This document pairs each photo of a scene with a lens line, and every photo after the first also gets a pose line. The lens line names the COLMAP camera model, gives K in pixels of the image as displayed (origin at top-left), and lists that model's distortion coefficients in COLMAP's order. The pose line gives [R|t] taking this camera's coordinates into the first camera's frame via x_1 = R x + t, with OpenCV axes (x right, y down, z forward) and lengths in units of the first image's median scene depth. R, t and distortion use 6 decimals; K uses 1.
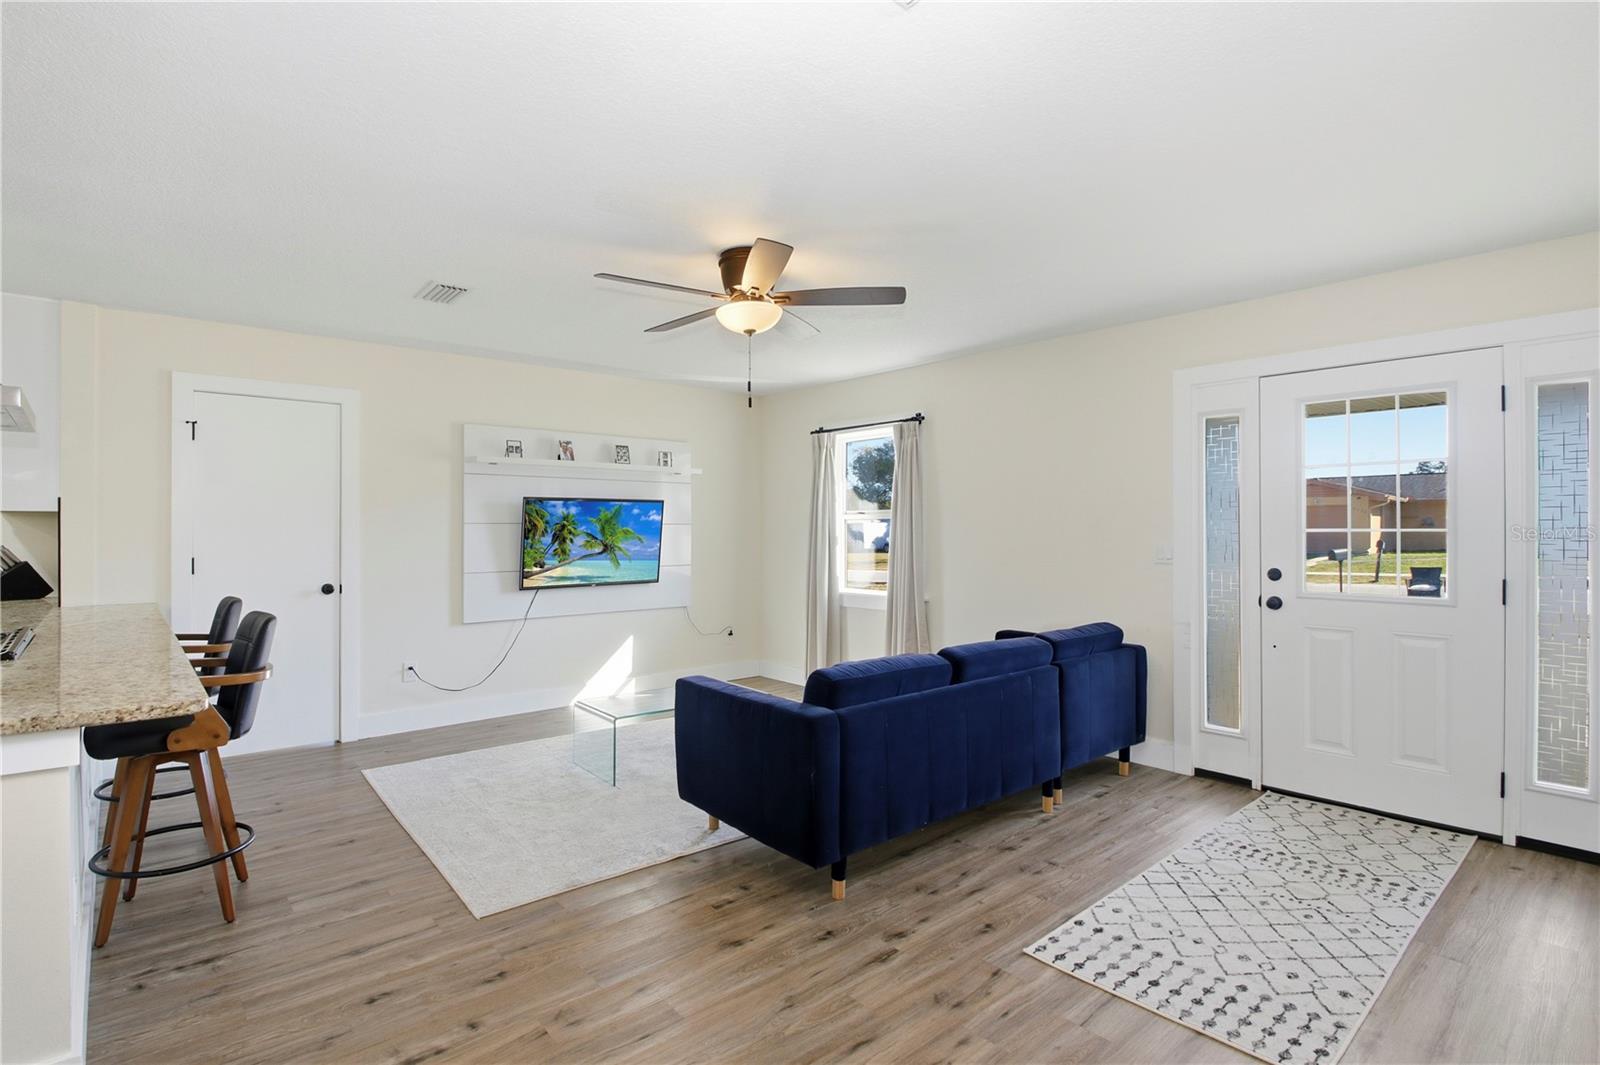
lens RADIAL K [[781.7, 0, 797.2], [0, 781.7, 509.9], [0, 0, 1]] dist [0.008855, -0.018160]
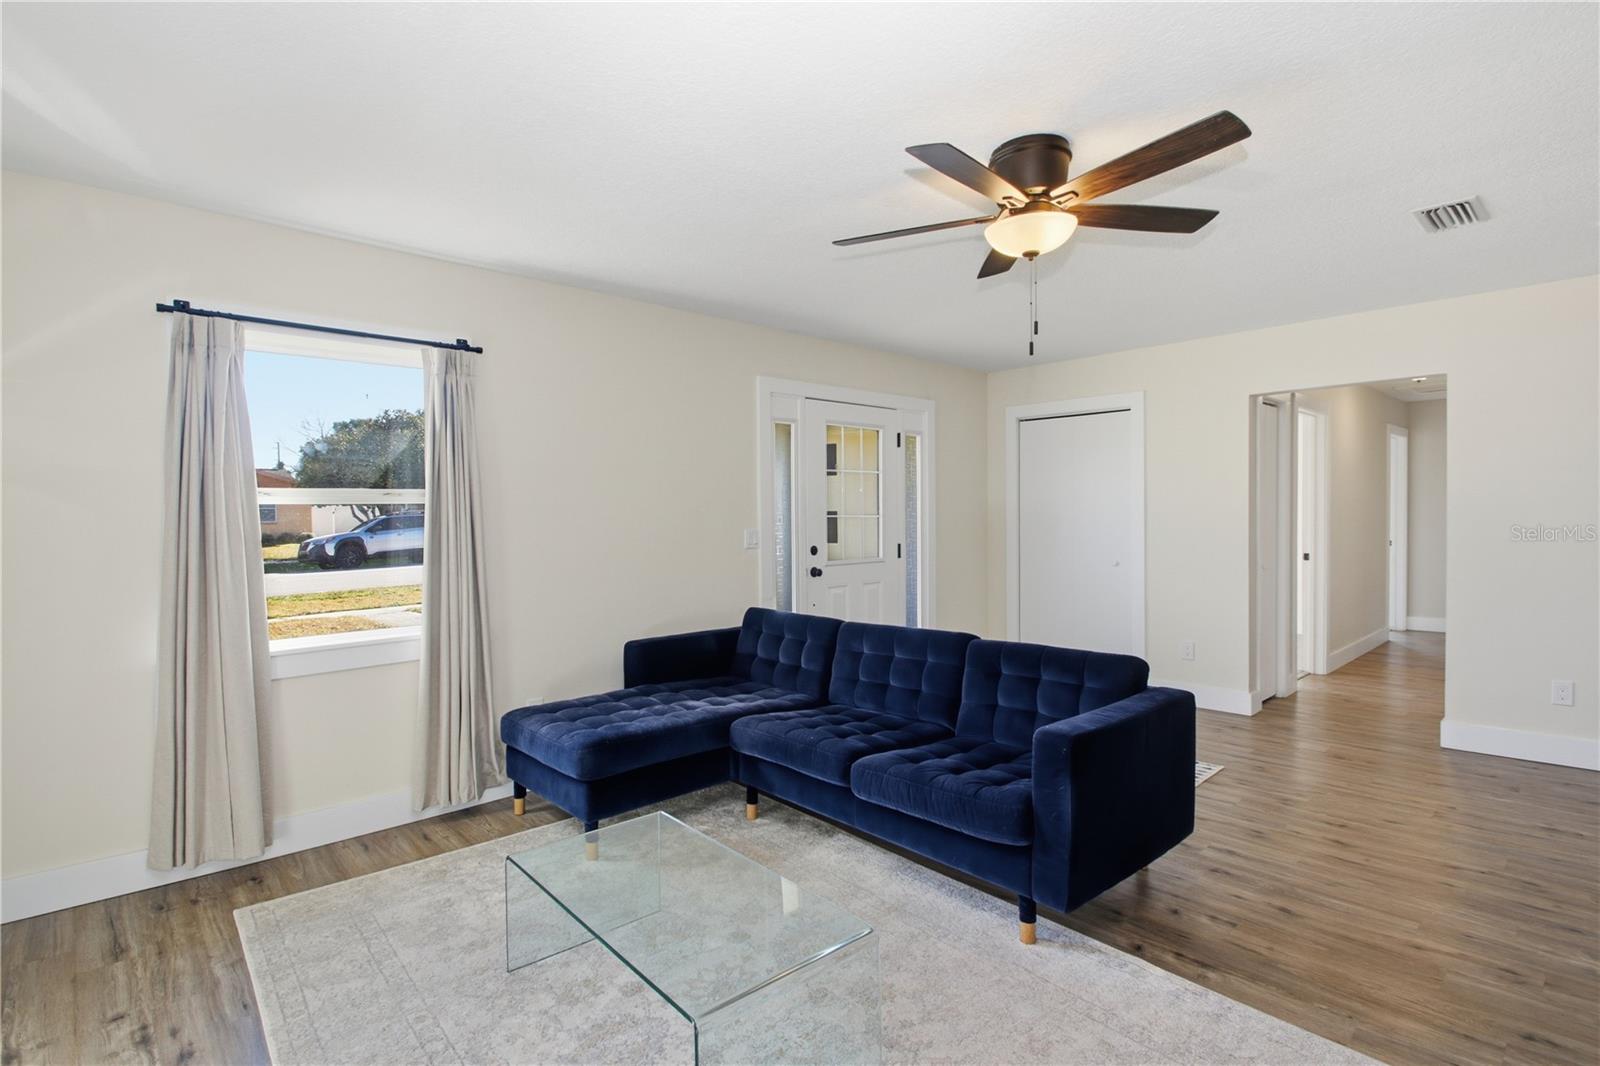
lens RADIAL K [[759.9, 0, 800.4], [0, 759.9, 513.2], [0, 0, 1]] dist [-0.002257, -0.012878]
pose [[-0.010497, 0.002349, 0.999942, -0.873072], [-0.014612, 0.999890, -0.002502, 0.030323], [-0.999838, -0.014638, -0.010462, 1.350063]]
